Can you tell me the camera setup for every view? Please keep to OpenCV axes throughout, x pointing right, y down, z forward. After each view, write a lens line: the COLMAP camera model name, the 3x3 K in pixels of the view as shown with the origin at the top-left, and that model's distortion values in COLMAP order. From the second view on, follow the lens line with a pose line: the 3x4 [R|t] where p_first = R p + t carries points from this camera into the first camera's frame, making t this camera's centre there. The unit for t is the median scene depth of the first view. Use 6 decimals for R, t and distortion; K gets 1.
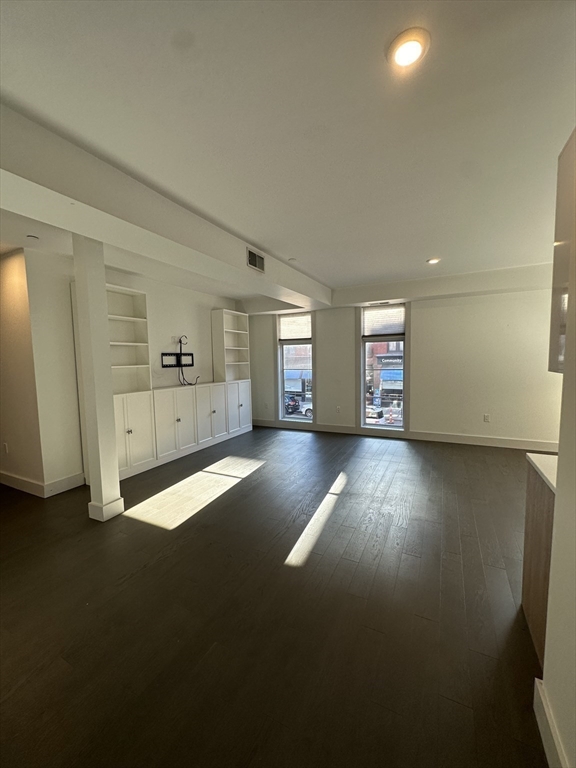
lens RADIAL K [[310.1, 0, 289.6], [0, 310.1, 379.9], [0, 0, 1]] dist [0.002472, 0.000116]
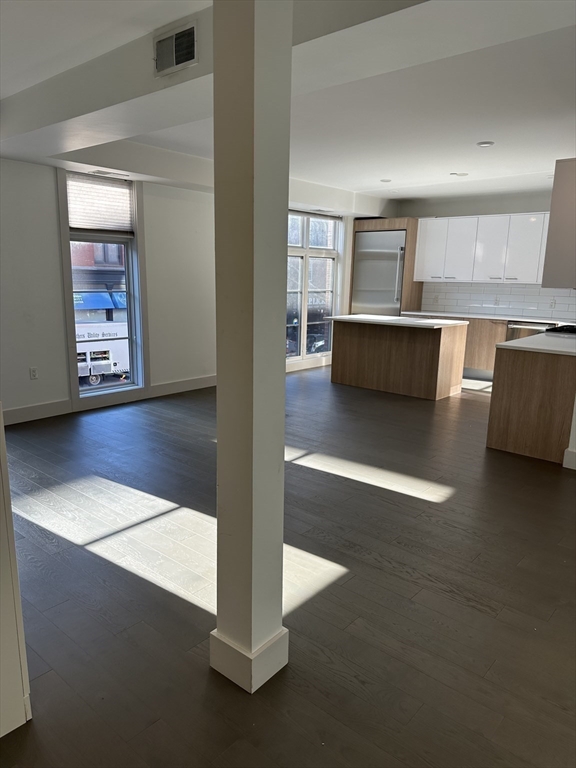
lens RADIAL K [[544.3, 0, 269.4], [0, 544.3, 405.7], [0, 0, 1]] dist [0.000351, -0.011341]
pose [[0.259325, -0.208539, 0.943007, -0.808564], [0.049675, 0.977998, 0.202616, -0.021447], [-0.964512, -0.005699, 0.263978, 0.542565]]
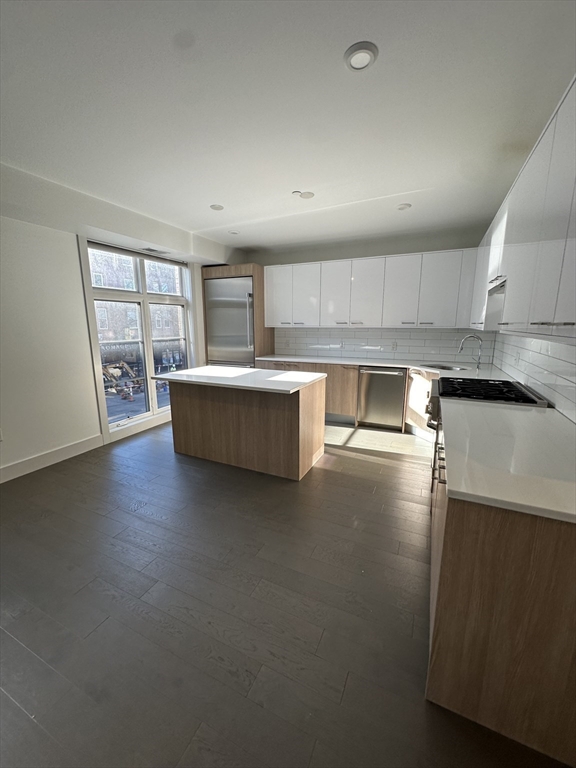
lens RADIAL K [[310.1, 0, 288.3], [0, 310.1, 381.6], [0, 0, 1]] dist [0.002472, 0.000116]
pose [[-0.040019, -0.174395, 0.983862, -0.510452], [0.072352, 0.981560, 0.176930, -0.026433], [-0.996576, 0.078265, -0.026663, 0.535547]]
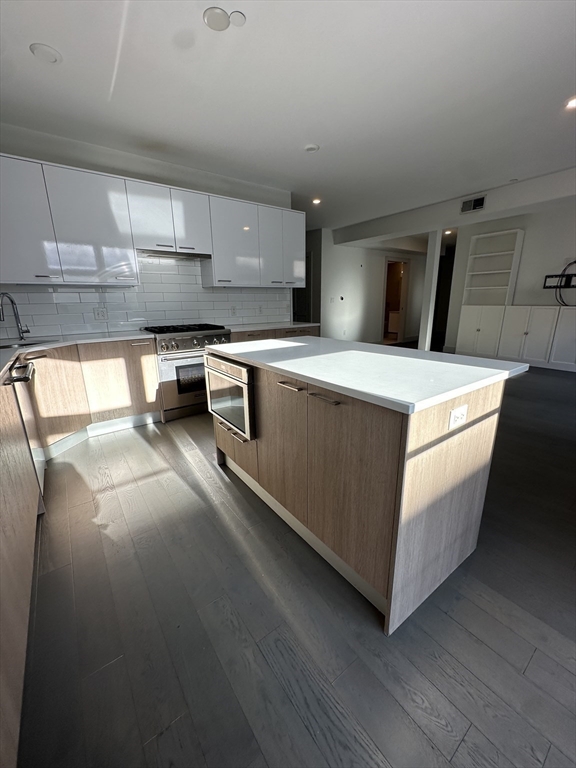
lens RADIAL K [[310.1, 0, 287.7], [0, 310.1, 386.8], [0, 0, 1]] dist [0.002472, 0.000116]
pose [[-0.452545, 0.262680, -0.852175, 1.281049], [-0.046961, 0.947284, 0.316936, -0.015677], [0.890504, 0.183446, -0.416353, 0.776010]]
